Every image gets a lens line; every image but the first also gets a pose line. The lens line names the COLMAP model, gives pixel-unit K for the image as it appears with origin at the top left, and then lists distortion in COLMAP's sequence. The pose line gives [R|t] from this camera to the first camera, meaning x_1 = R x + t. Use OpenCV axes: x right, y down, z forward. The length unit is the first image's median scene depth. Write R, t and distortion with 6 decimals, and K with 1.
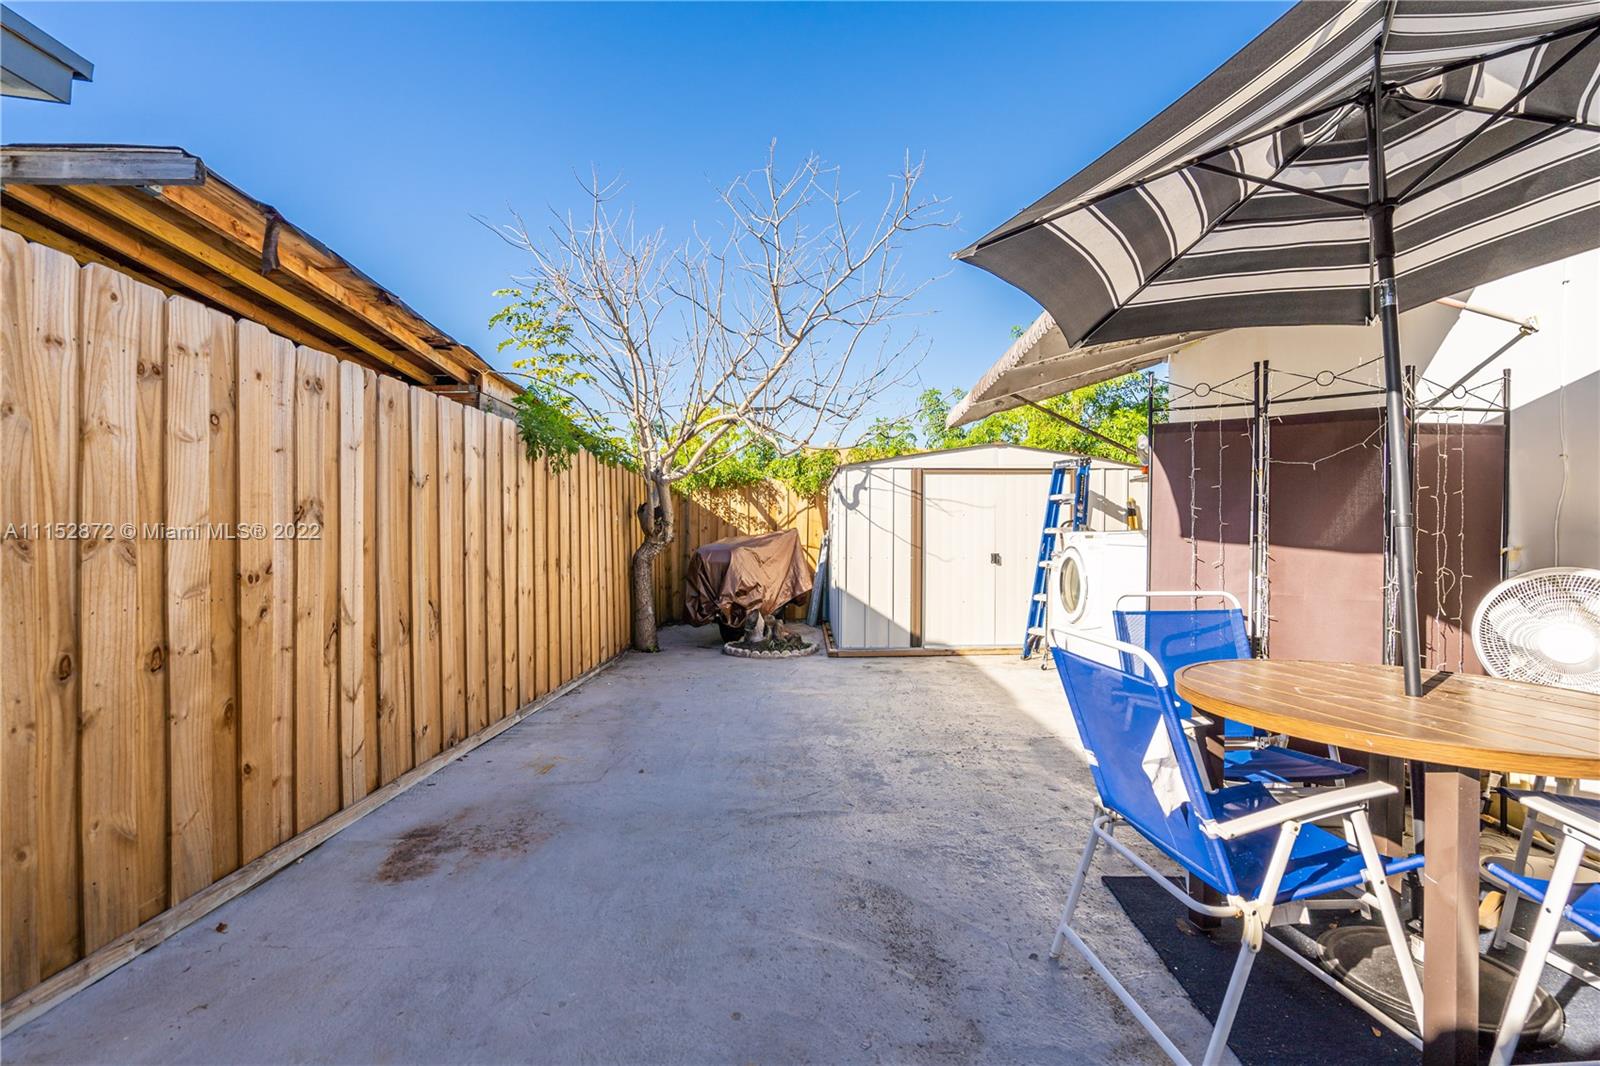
lens RADIAL K [[738.6, 0, 801.2], [0, 738.6, 525.3], [0, 0, 1]] dist [-0.001594, 0.000809]
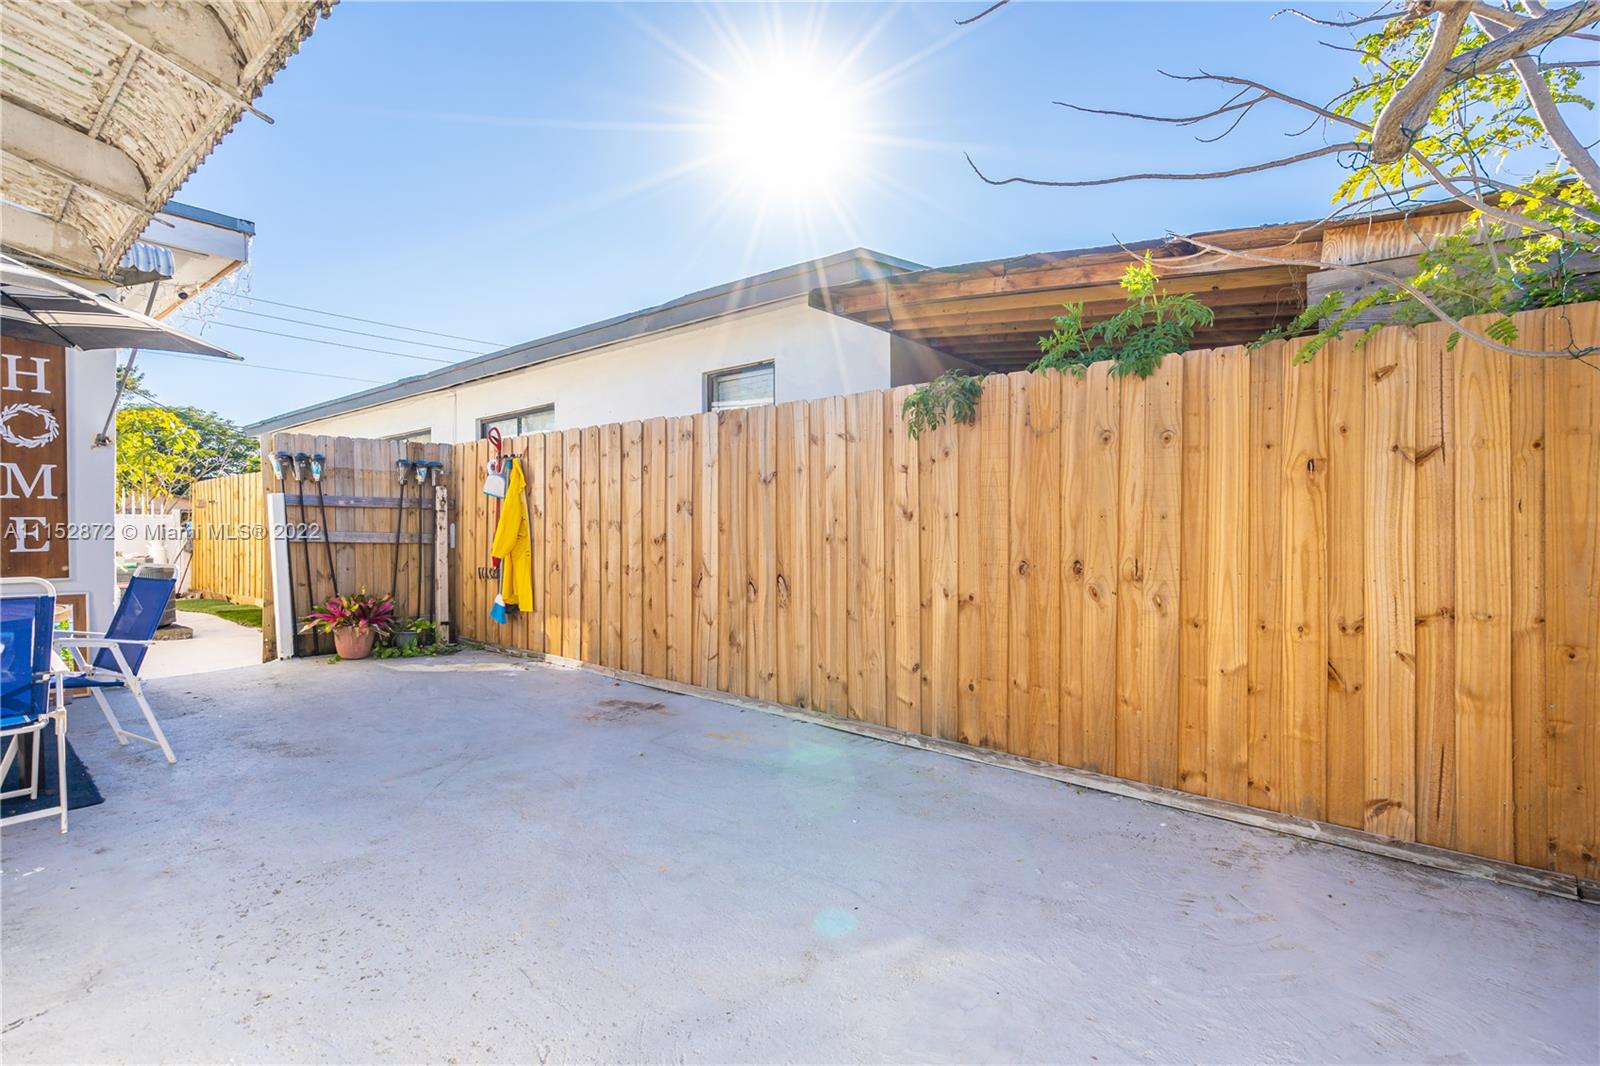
lens RADIAL K [[738.6, 0, 801.2], [0, 738.6, 525.3], [0, 0, 1]] dist [-0.001594, 0.000809]
pose [[-0.613585, 0.001075, -0.789628, 0.237260], [0.004752, 0.999986, -0.002331, 0.012074], [0.789614, -0.005183, -0.613582, 0.951916]]
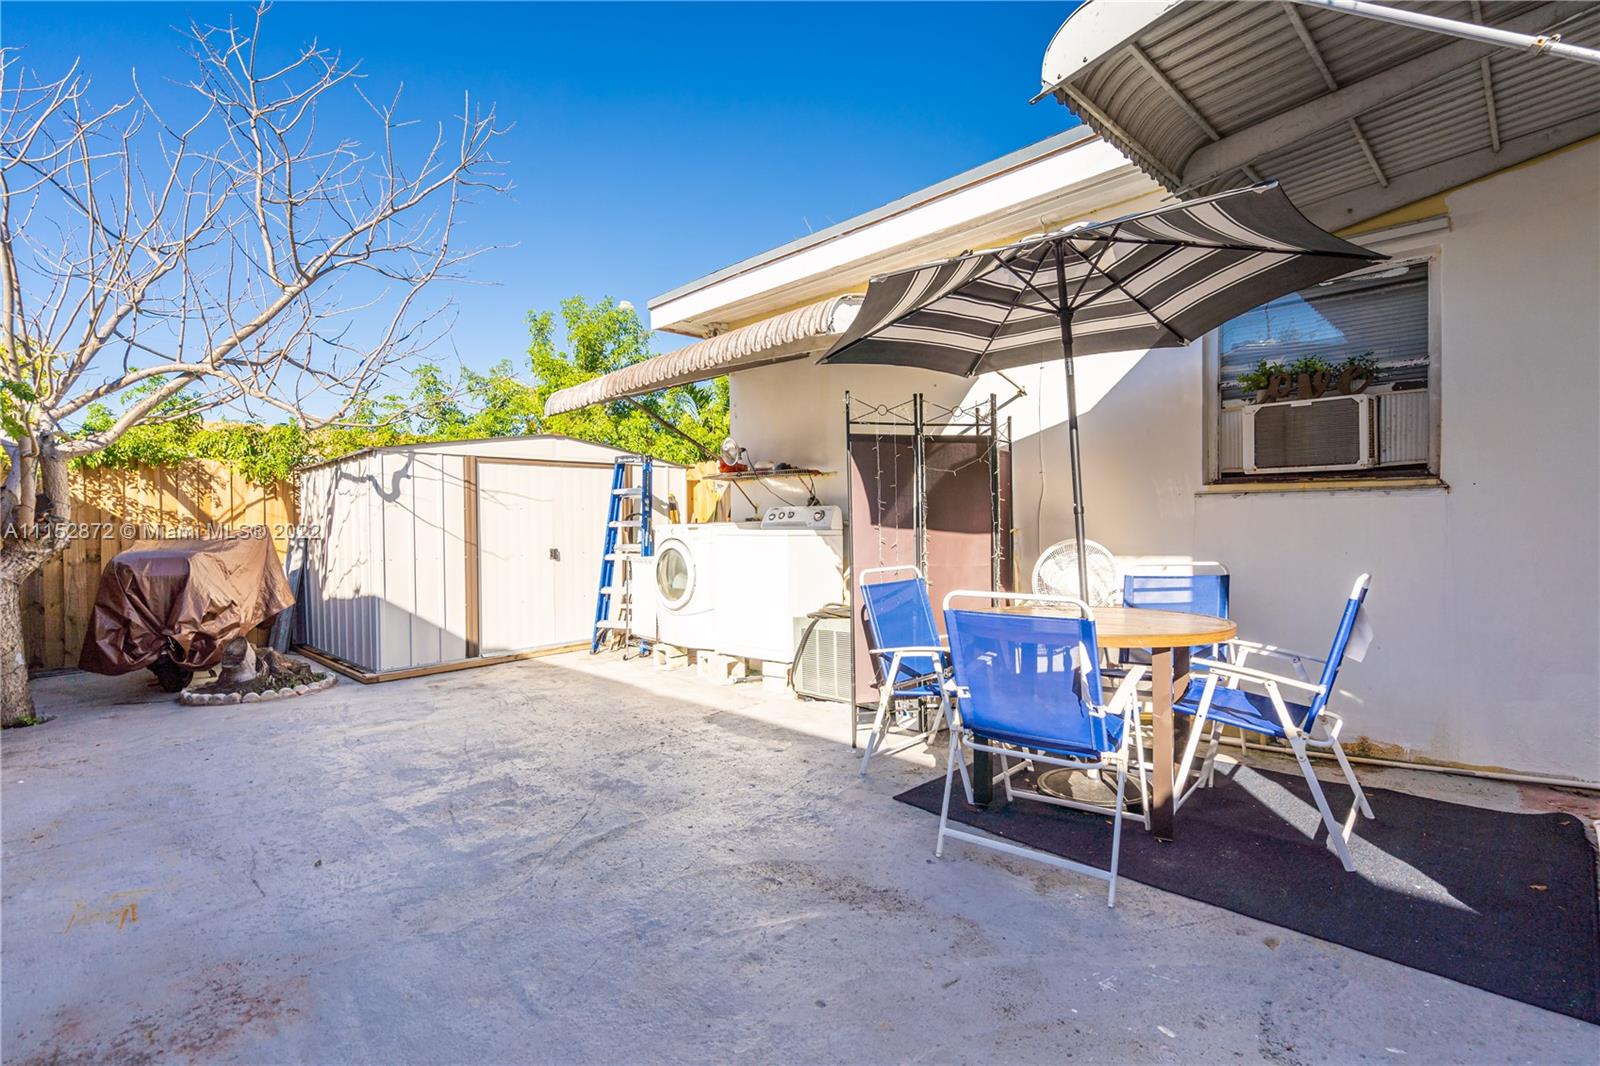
lens RADIAL K [[752.2, 0, 819.6], [0, 752.2, 525.3], [0, 0, 1]] dist [-0.011213, 0.011117]
pose [[0.692065, -0.012314, 0.721730, -0.211414], [0.008384, 0.999924, 0.009021, 0.001746], [-0.721786, -0.000192, 0.692116, 0.076937]]
